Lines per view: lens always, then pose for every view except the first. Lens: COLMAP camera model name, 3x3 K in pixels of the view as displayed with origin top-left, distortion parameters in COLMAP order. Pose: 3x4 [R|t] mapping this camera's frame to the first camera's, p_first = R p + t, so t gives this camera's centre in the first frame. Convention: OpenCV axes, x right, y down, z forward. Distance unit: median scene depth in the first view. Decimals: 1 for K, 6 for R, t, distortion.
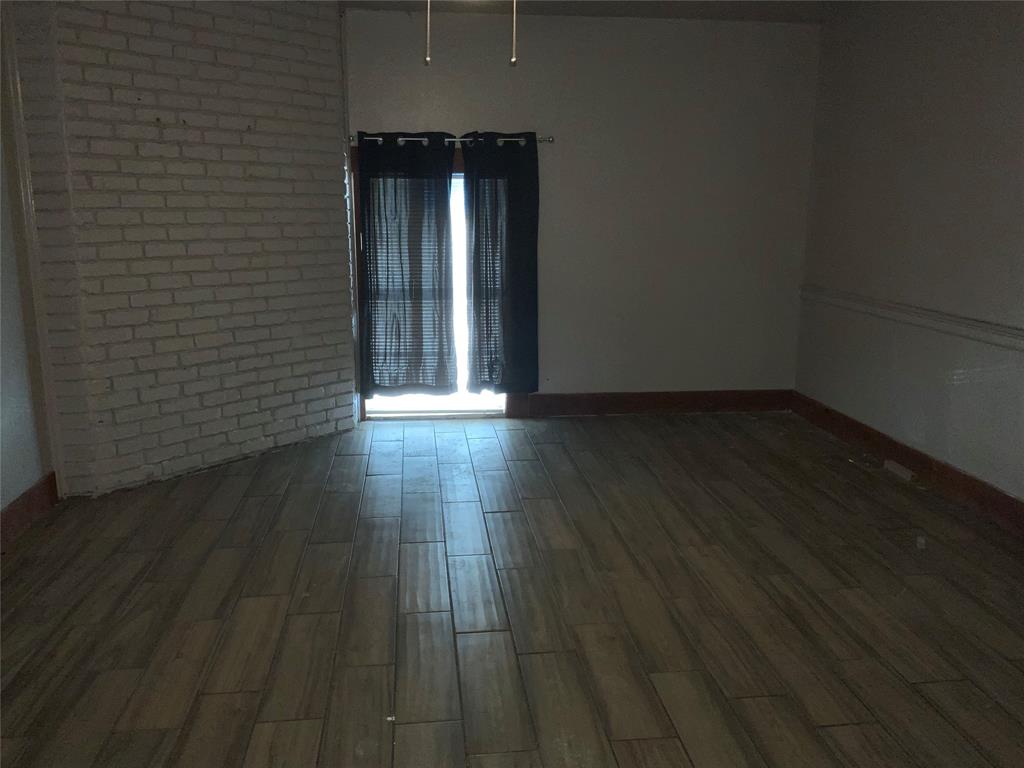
lens RADIAL K [[855.1, 0, 511.1], [0, 855.1, 378.4], [0, 0, 1]] dist [0.053003, -0.100997]
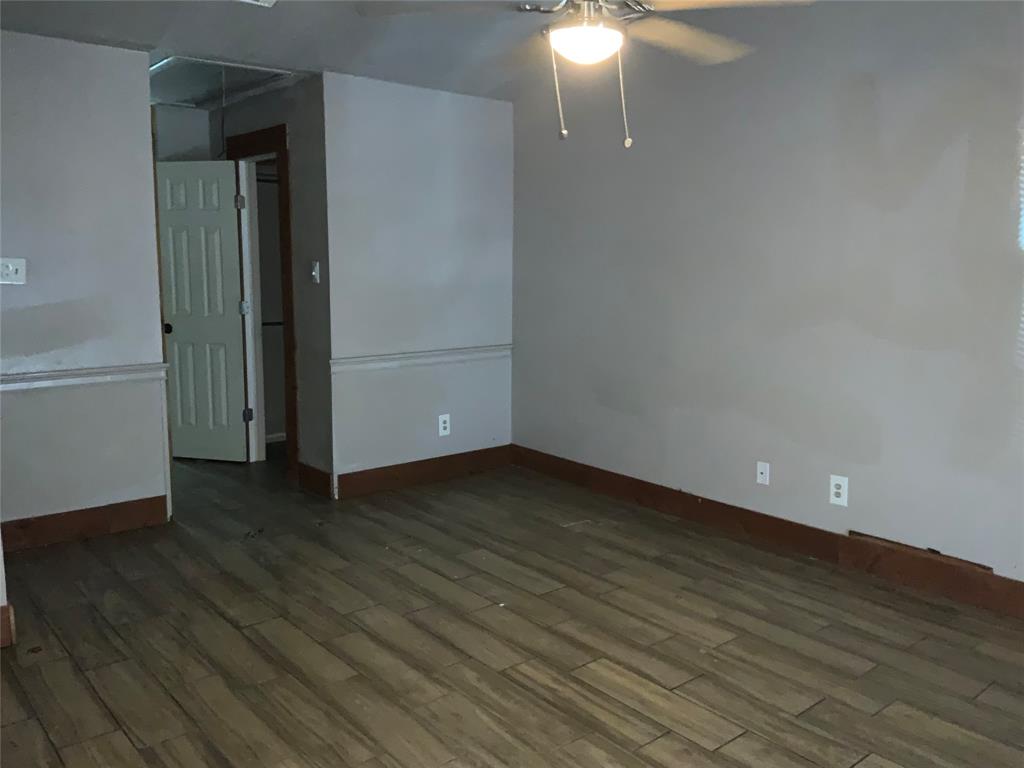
lens RADIAL K [[845.9, 0, 512.0], [0, 845.9, 384.0], [0, 0, 1]] dist [0.101587, -0.188108]
pose [[-0.833745, 0.070185, -0.547671, 0.373656], [-0.124343, 0.942544, 0.310081, -0.259219], [0.537966, 0.326627, -0.777114, 1.183239]]
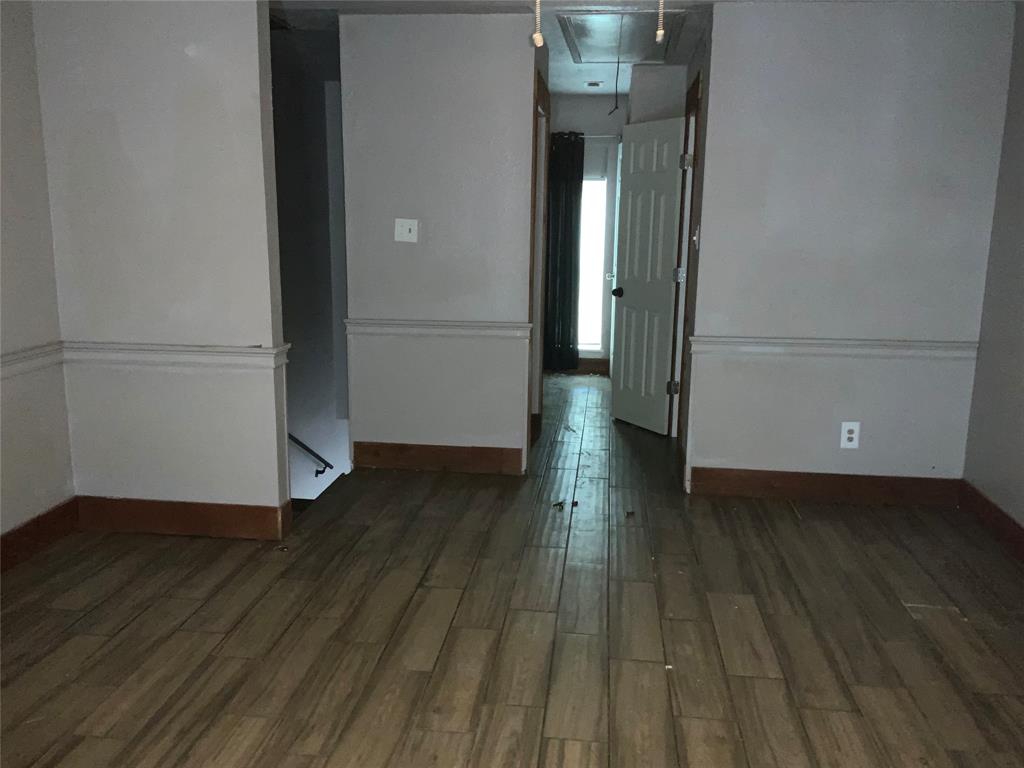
lens RADIAL K [[845.9, 0, 512.0], [0, 845.9, 384.0], [0, 0, 1]] dist [0.101587, -0.188108]
pose [[-0.974165, -0.061955, 0.217175, -0.092401], [0.027082, 0.922649, 0.384688, -0.247822], [-0.224210, 0.380631, -0.897135, 1.127564]]
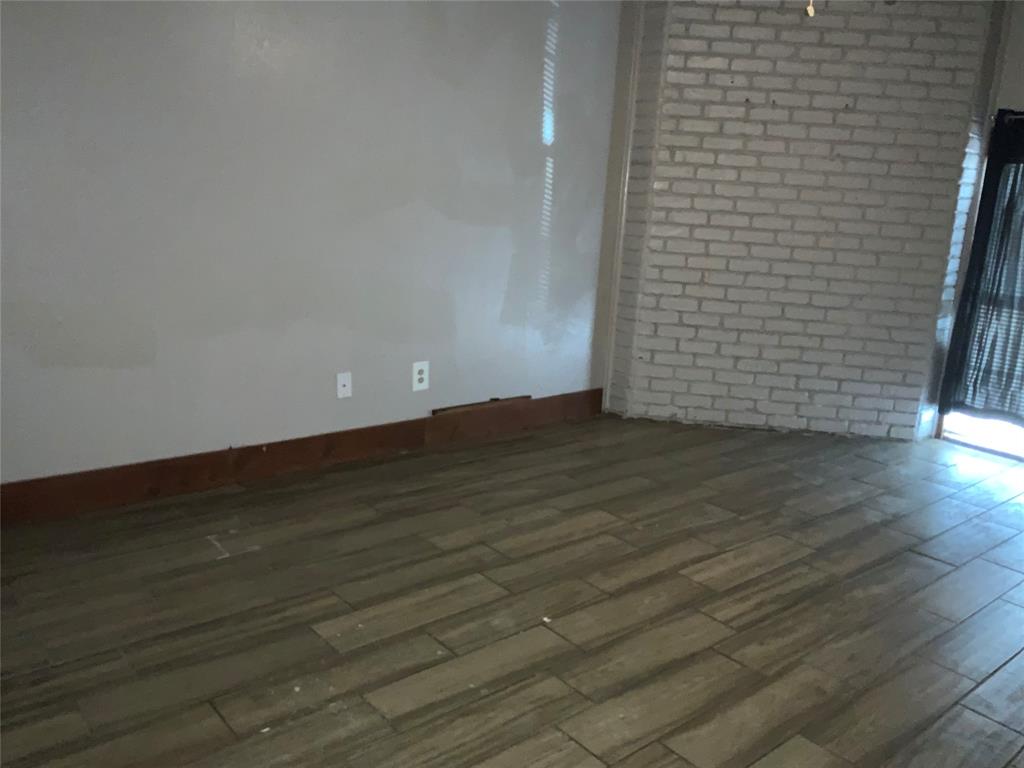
lens RADIAL K [[845.9, 0, 512.0], [0, 845.9, 384.0], [0, 0, 1]] dist [0.101587, -0.188108]
pose [[0.554932, 0.222094, -0.801701, 0.370577], [-0.225671, 0.967757, 0.111889, -0.006136], [0.800701, 0.118830, 0.587160, 0.163224]]
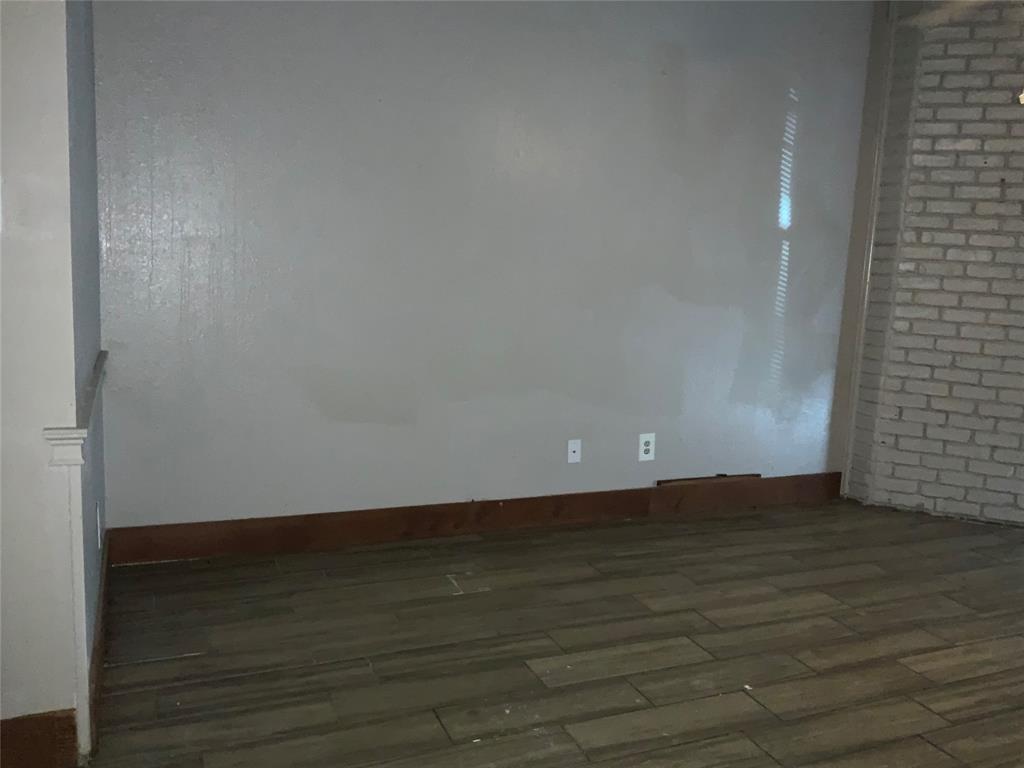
lens RADIAL K [[855.1, 0, 511.1], [0, 855.1, 378.4], [0, 0, 1]] dist [0.053003, -0.100997]
pose [[0.285014, 0.152397, -0.946331, 0.446871], [-0.238653, 0.967472, 0.083924, -0.010073], [0.928338, 0.201925, 0.312113, 0.158501]]
